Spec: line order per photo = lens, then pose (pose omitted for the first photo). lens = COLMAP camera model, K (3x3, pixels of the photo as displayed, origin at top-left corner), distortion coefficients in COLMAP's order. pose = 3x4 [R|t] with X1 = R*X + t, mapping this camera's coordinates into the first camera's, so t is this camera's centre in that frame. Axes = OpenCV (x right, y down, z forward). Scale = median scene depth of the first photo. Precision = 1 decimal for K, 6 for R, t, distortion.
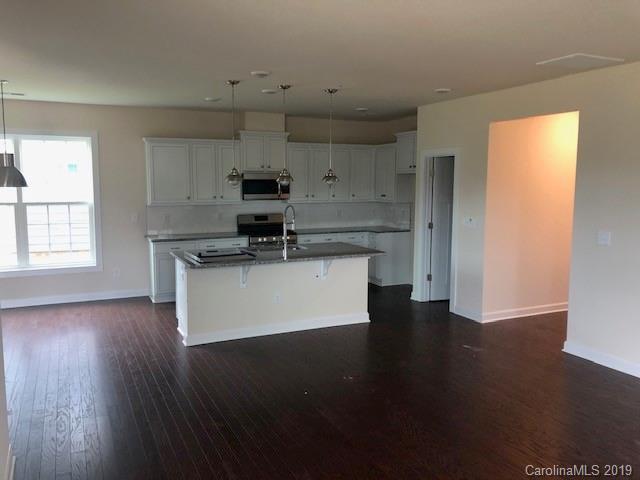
lens RADIAL K [[520.5, 0, 323.3], [0, 520.5, 236.1], [0, 0, 1]] dist [0.004862, -0.010458]
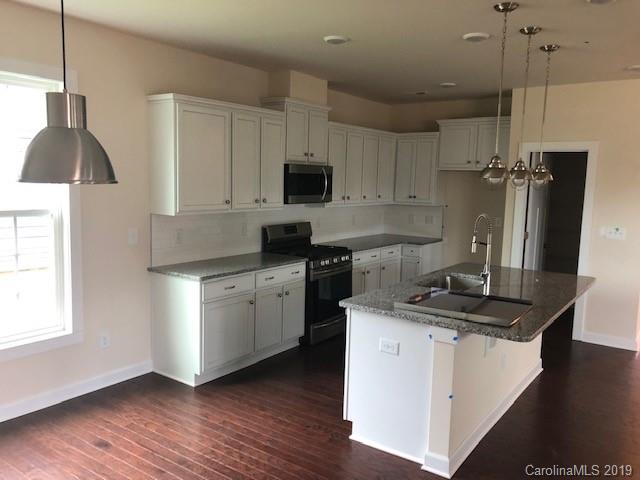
lens RADIAL K [[520.5, 0, 324.5], [0, 520.5, 245.5], [0, 0, 1]] dist [0.004862, -0.010458]
pose [[0.878477, -0.041314, 0.475995, -0.440212], [0.027982, 0.998993, 0.035066, -0.039850], [-0.476964, -0.017485, 0.878749, 0.405850]]
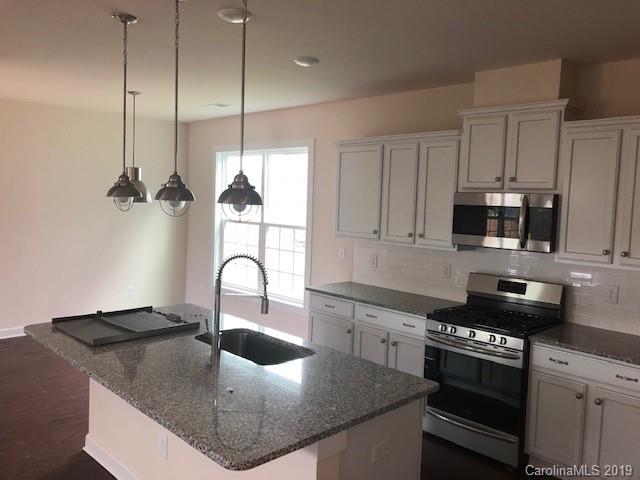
lens RADIAL K [[520.5, 0, 322.1], [0, 520.5, 236.8], [0, 0, 1]] dist [0.004862, -0.010458]
pose [[0.318069, 0.080420, -0.944650, 0.297296], [-0.136855, 0.989855, 0.038189, -0.080762], [0.938138, 0.117134, 0.325849, 0.725961]]
